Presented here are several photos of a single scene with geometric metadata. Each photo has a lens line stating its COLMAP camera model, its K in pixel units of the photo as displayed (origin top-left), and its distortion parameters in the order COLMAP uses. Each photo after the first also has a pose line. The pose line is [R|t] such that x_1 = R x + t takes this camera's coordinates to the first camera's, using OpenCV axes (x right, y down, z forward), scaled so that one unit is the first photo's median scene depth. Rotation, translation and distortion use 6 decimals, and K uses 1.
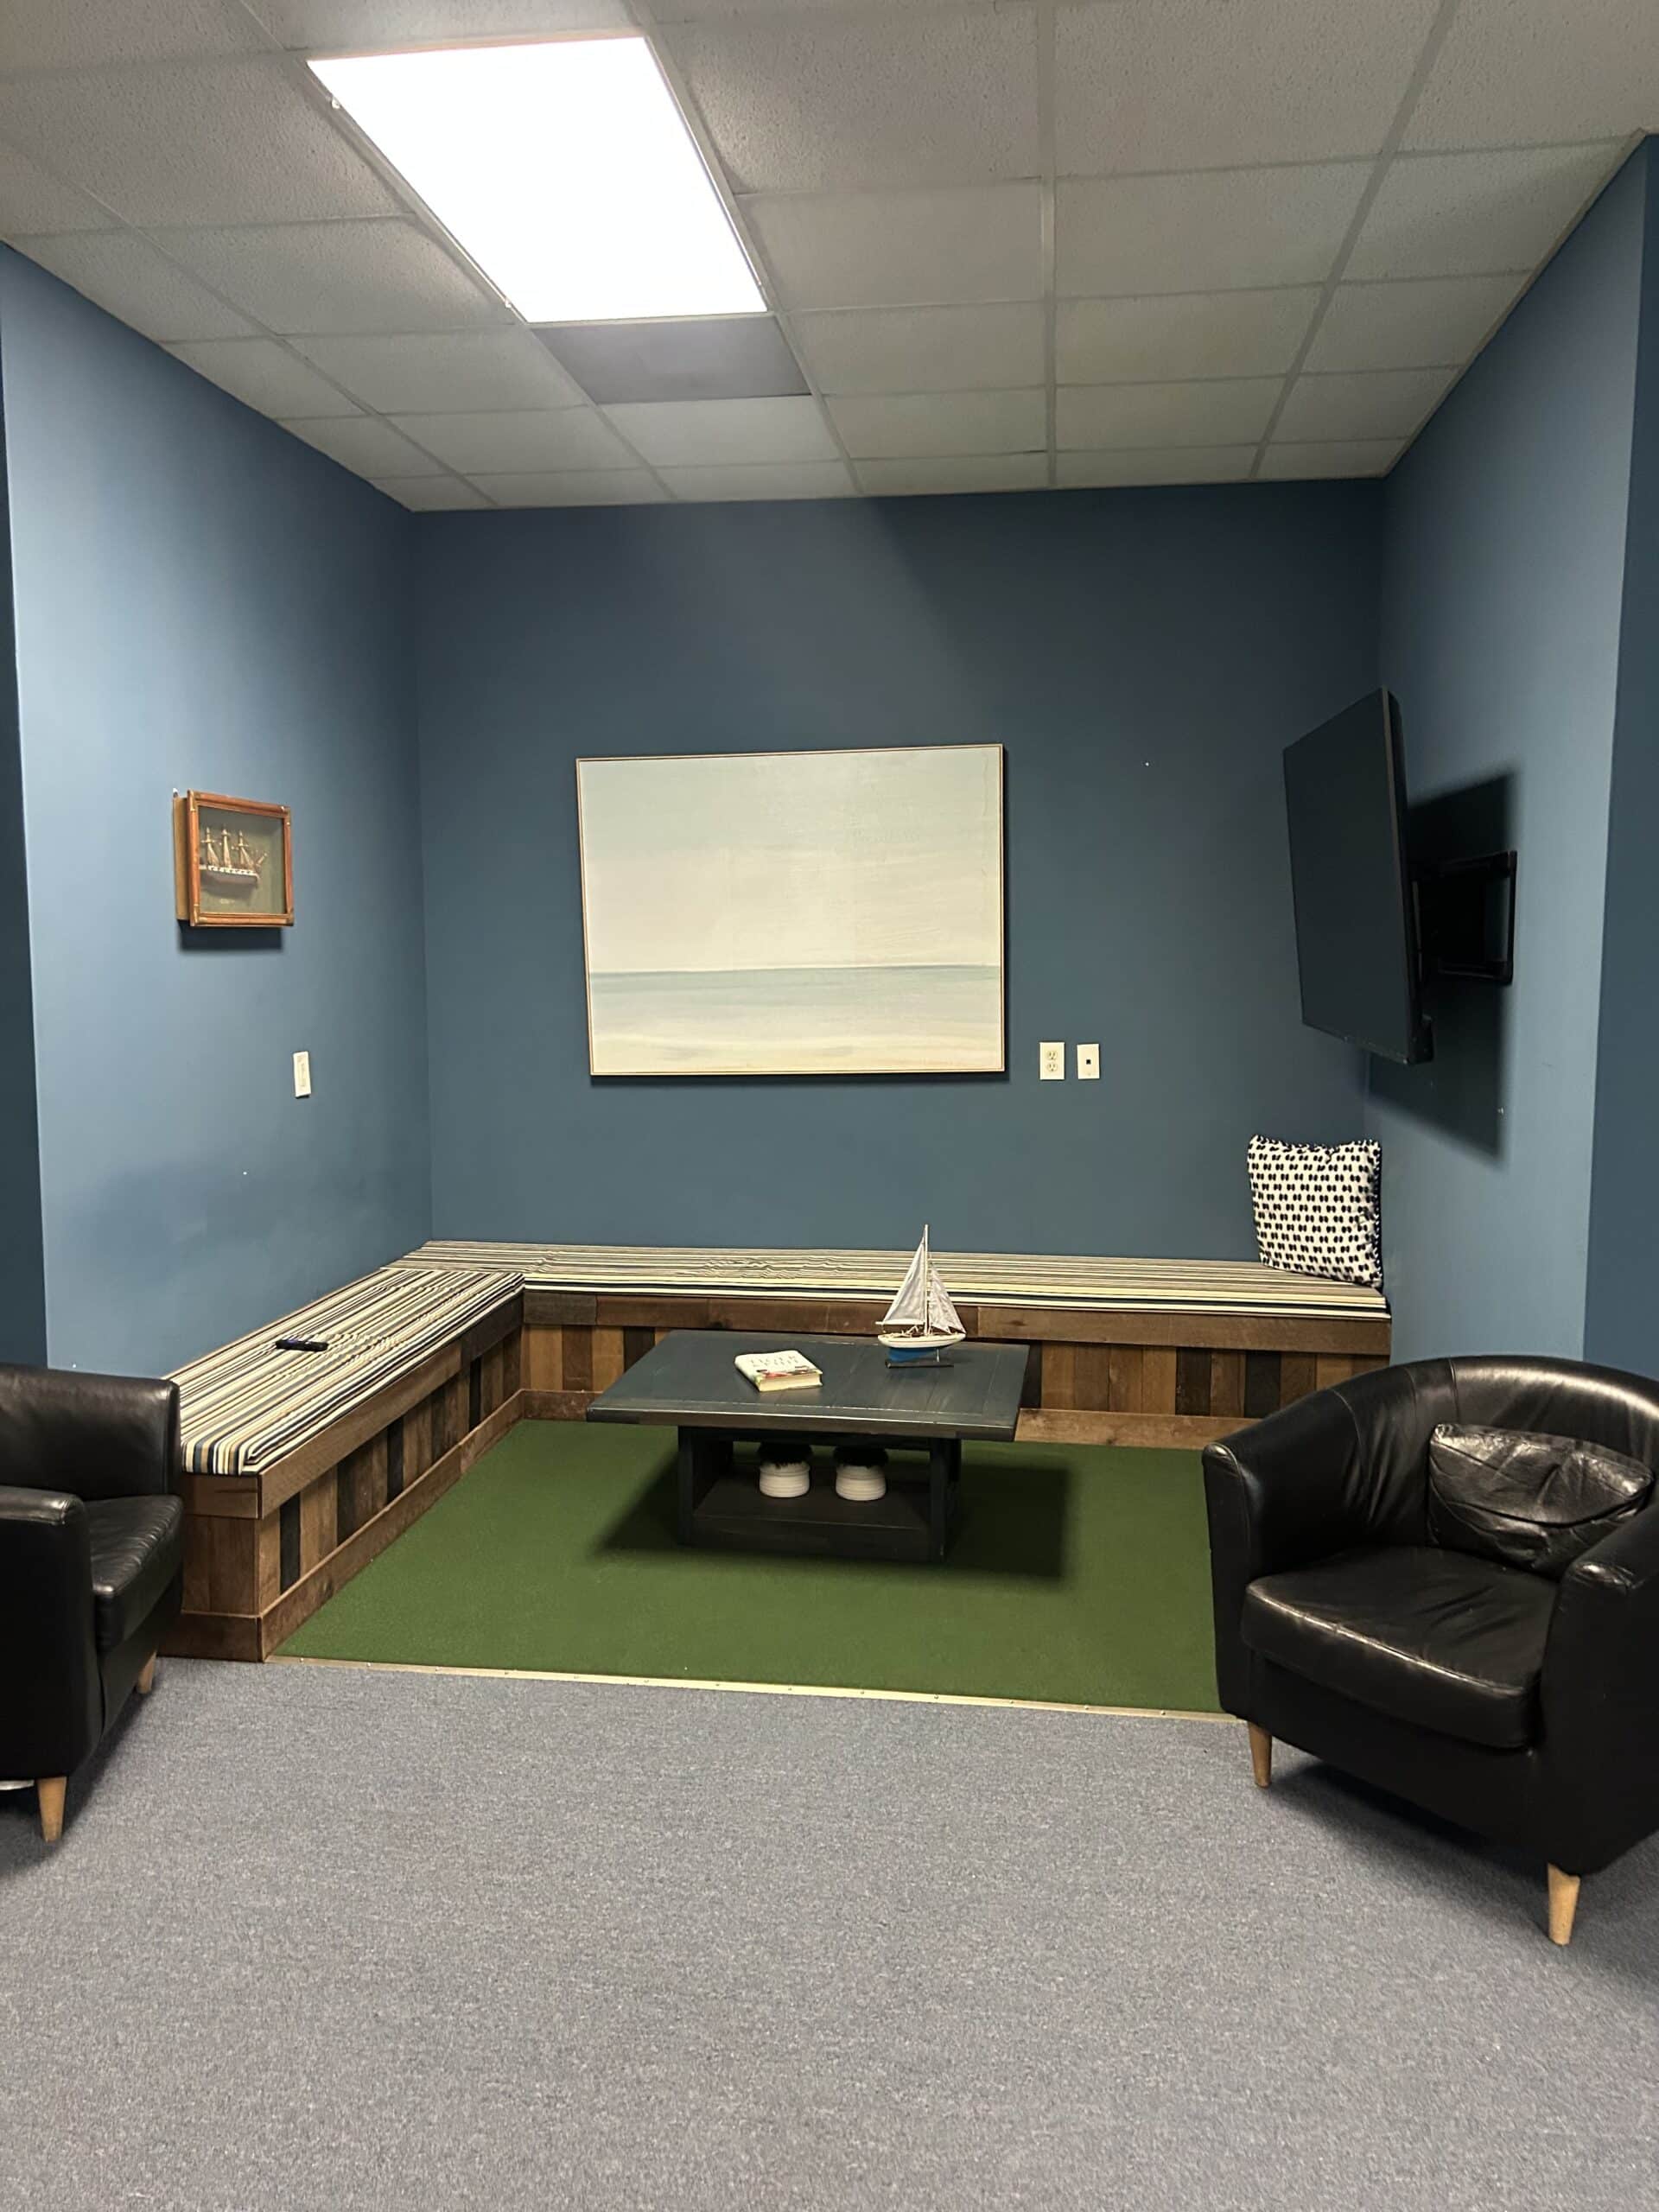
lens RADIAL K [[1672.3, 0, 823.1], [0, 1672.3, 1107.2], [0, 0, 1]] dist [0.061776, -0.064375]
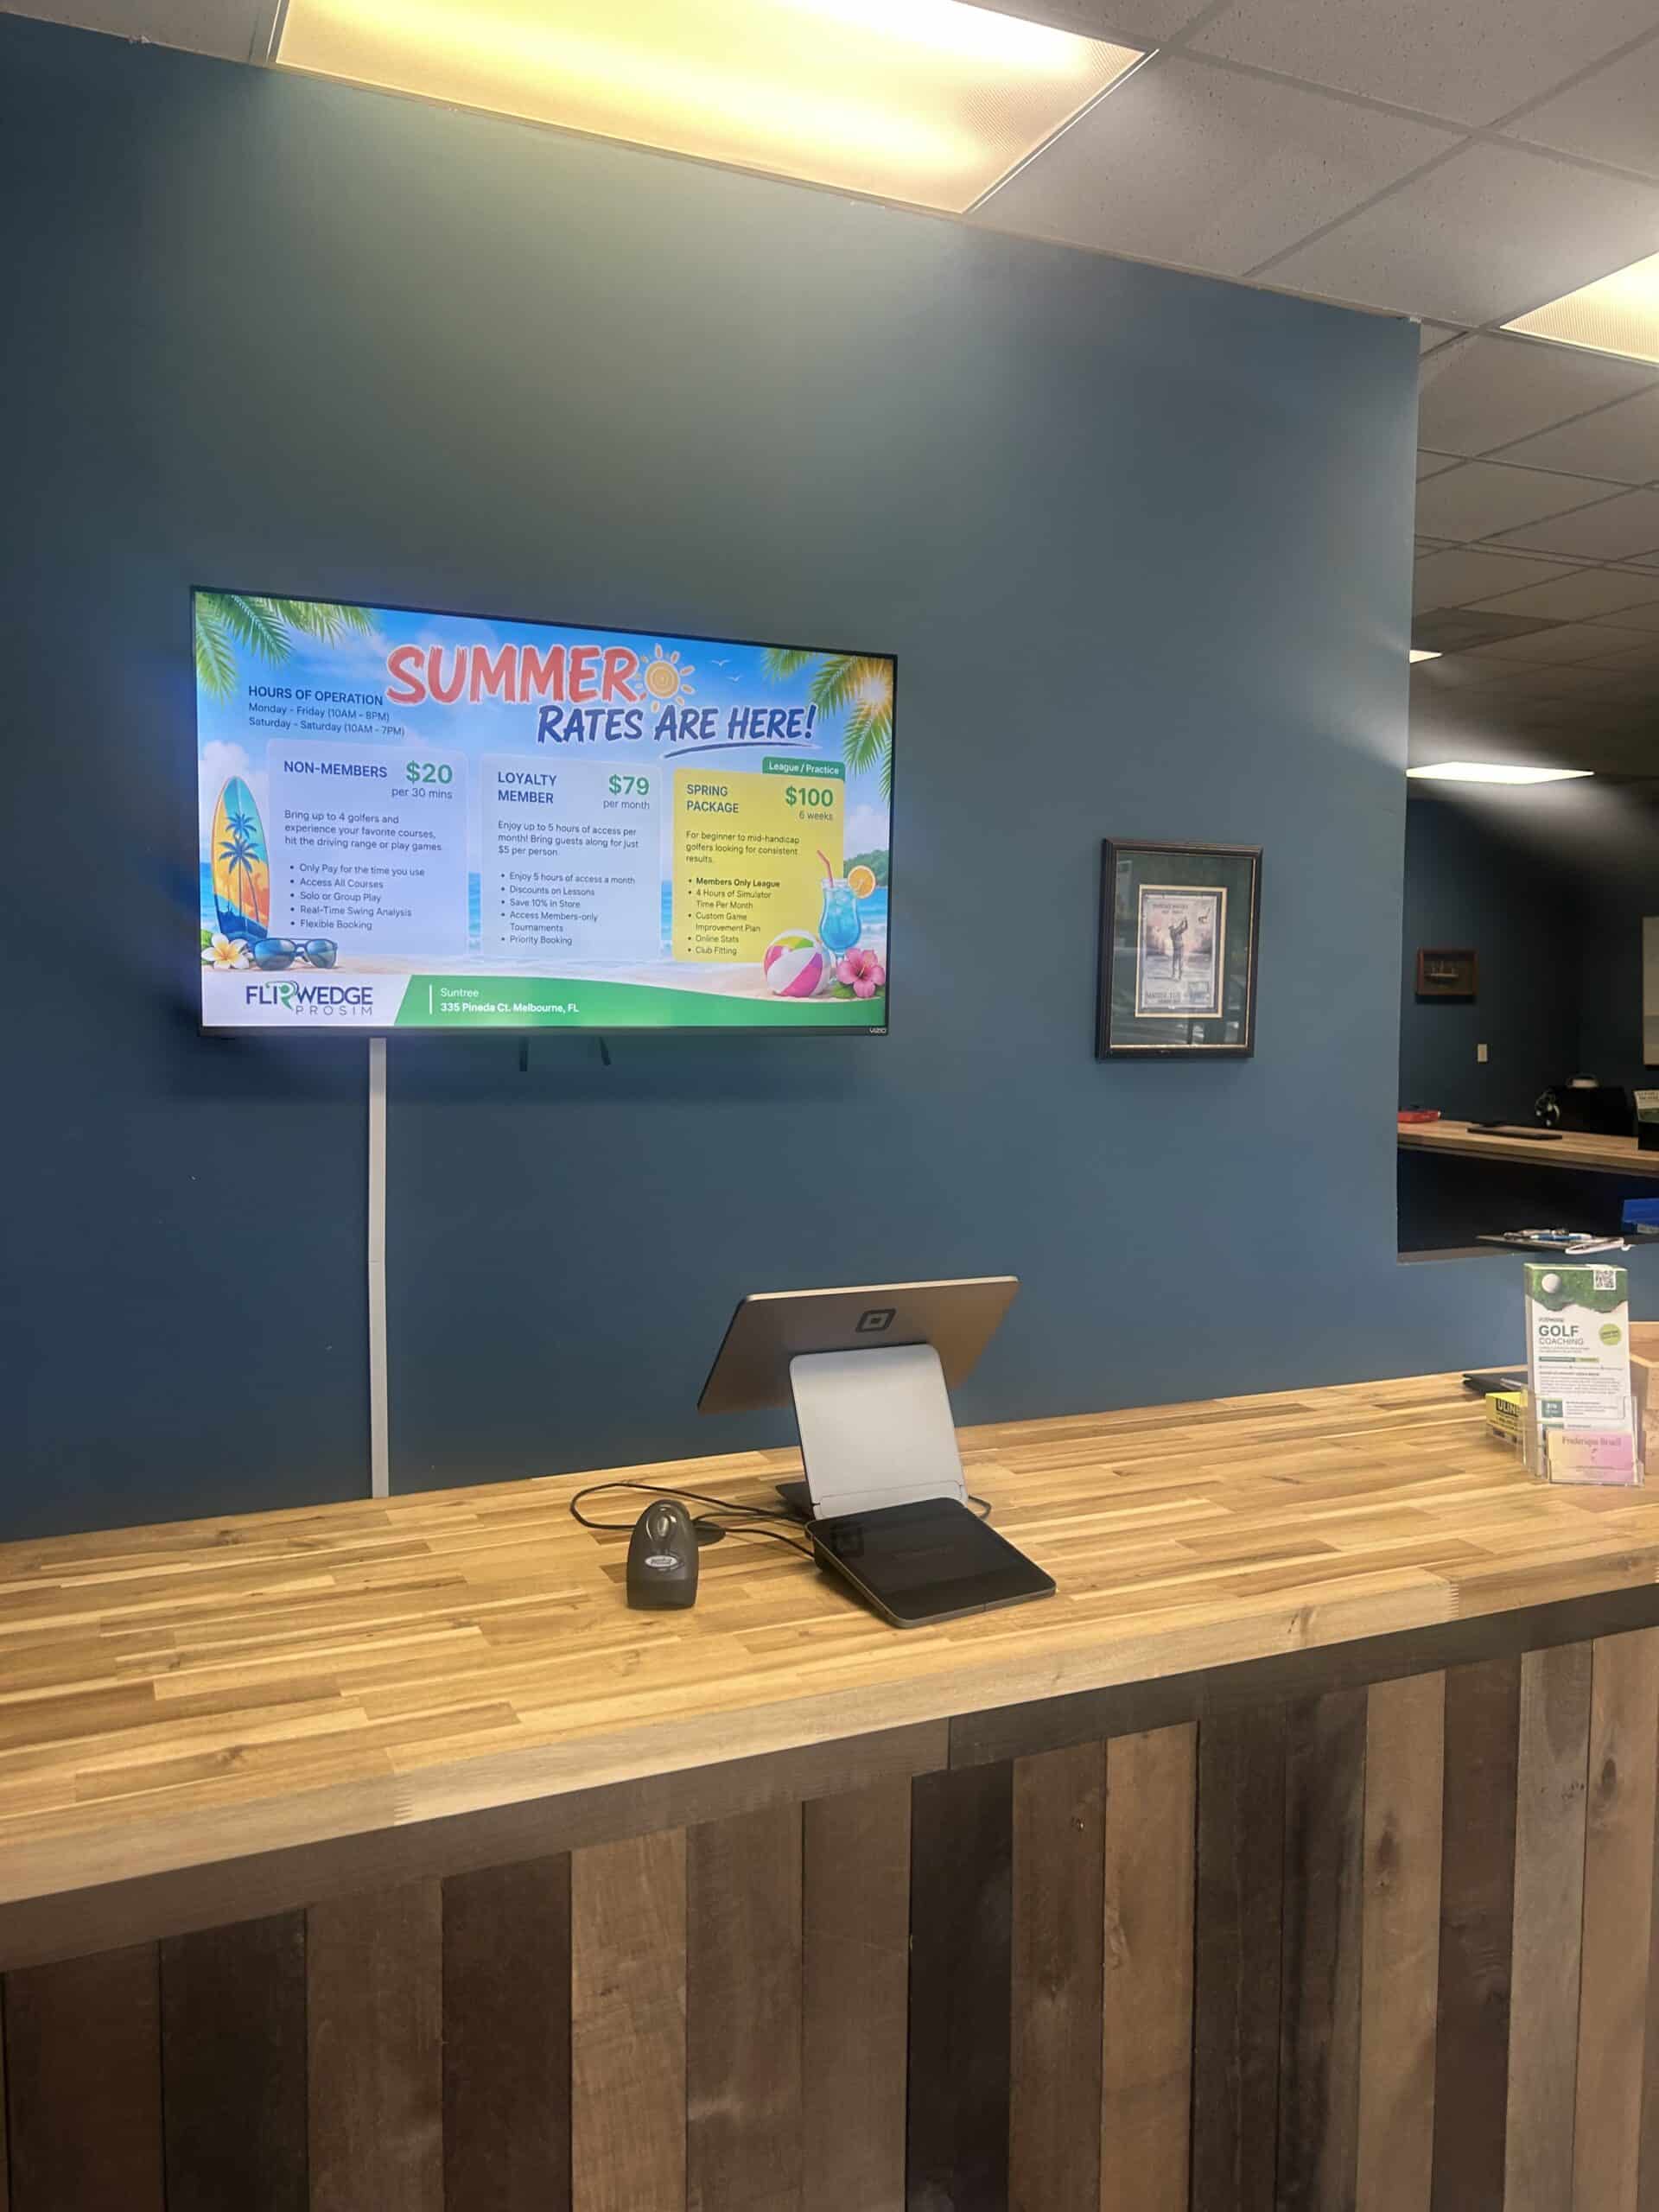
lens RADIAL K [[1672.3, 0, 832.0], [0, 1672.3, 1117.2], [0, 0, 1]] dist [0.061776, -0.064375]
pose [[0.527843, 0.082896, -0.845287, 1.455470], [-0.091625, 0.994975, 0.040360, 0.070305], [0.844385, 0.056145, 0.532786, -1.289132]]
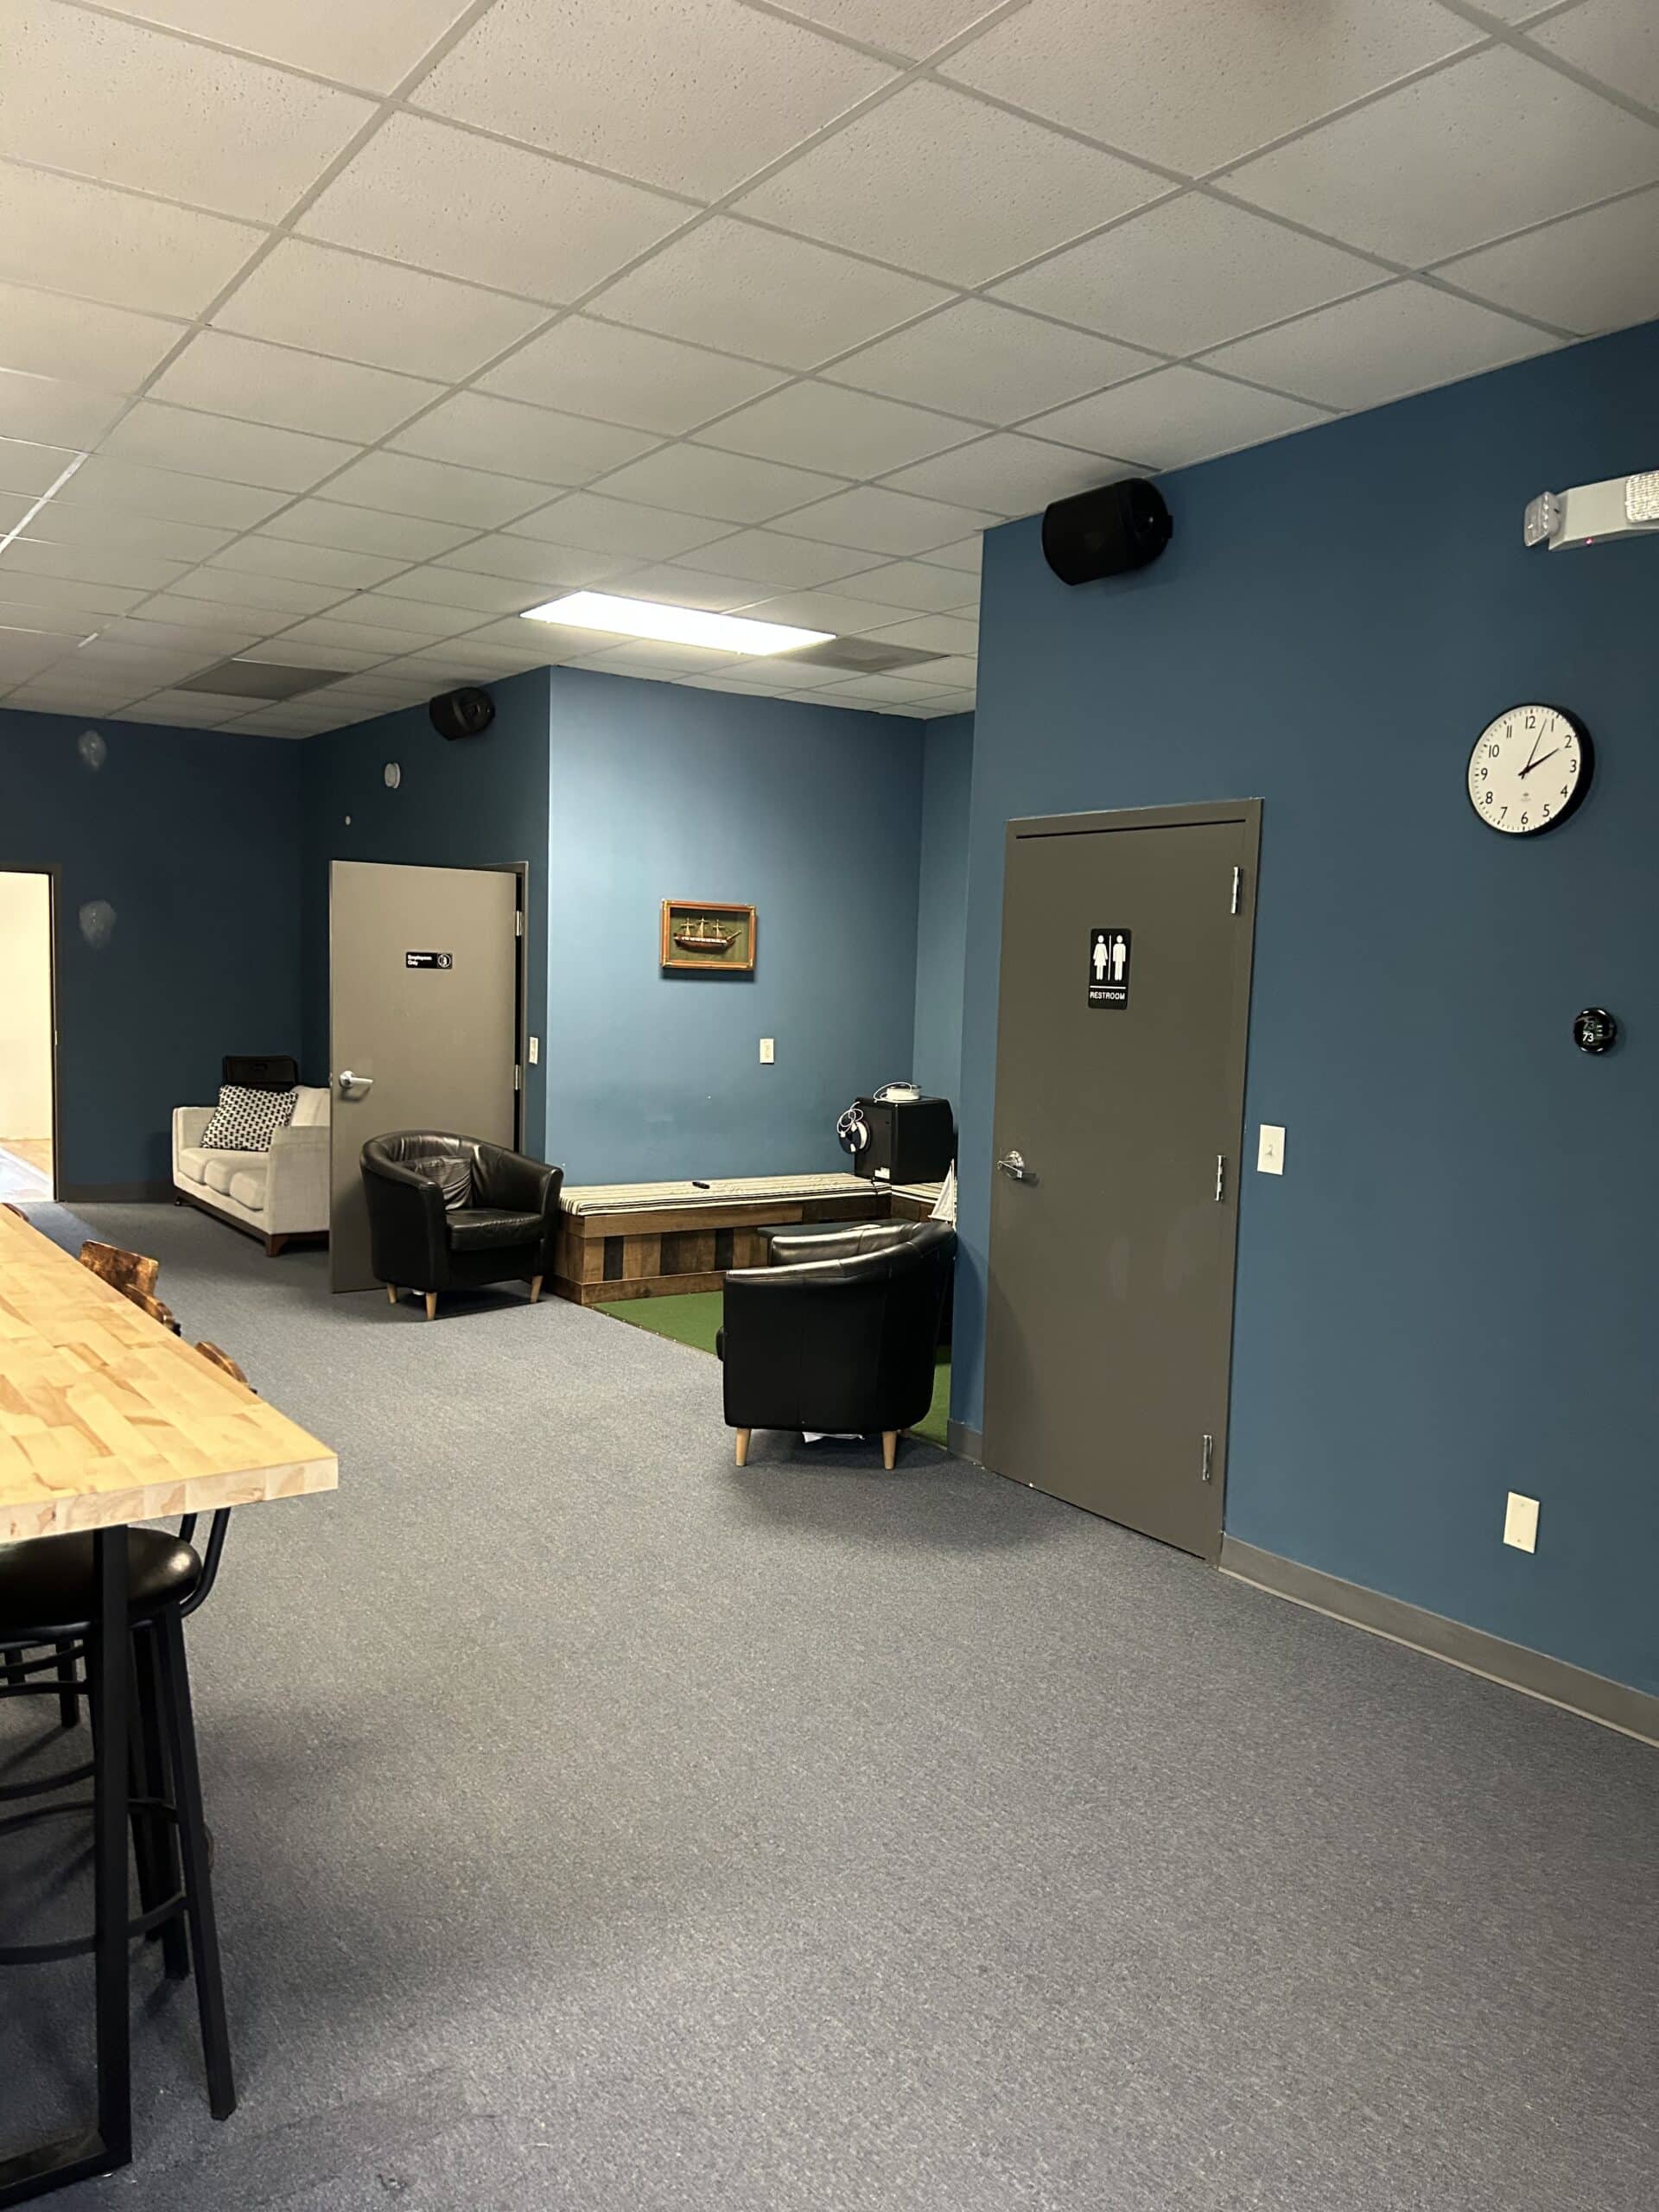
lens RADIAL K [[1672.3, 0, 851.4], [0, 1672.3, 1118.4], [0, 0, 1]] dist [0.061776, -0.064375]
pose [[0.684416, 0.090275, -0.723481, 1.183648], [-0.106582, 0.994033, 0.023208, 0.002041], [0.721259, 0.061226, 0.689954, -0.206403]]
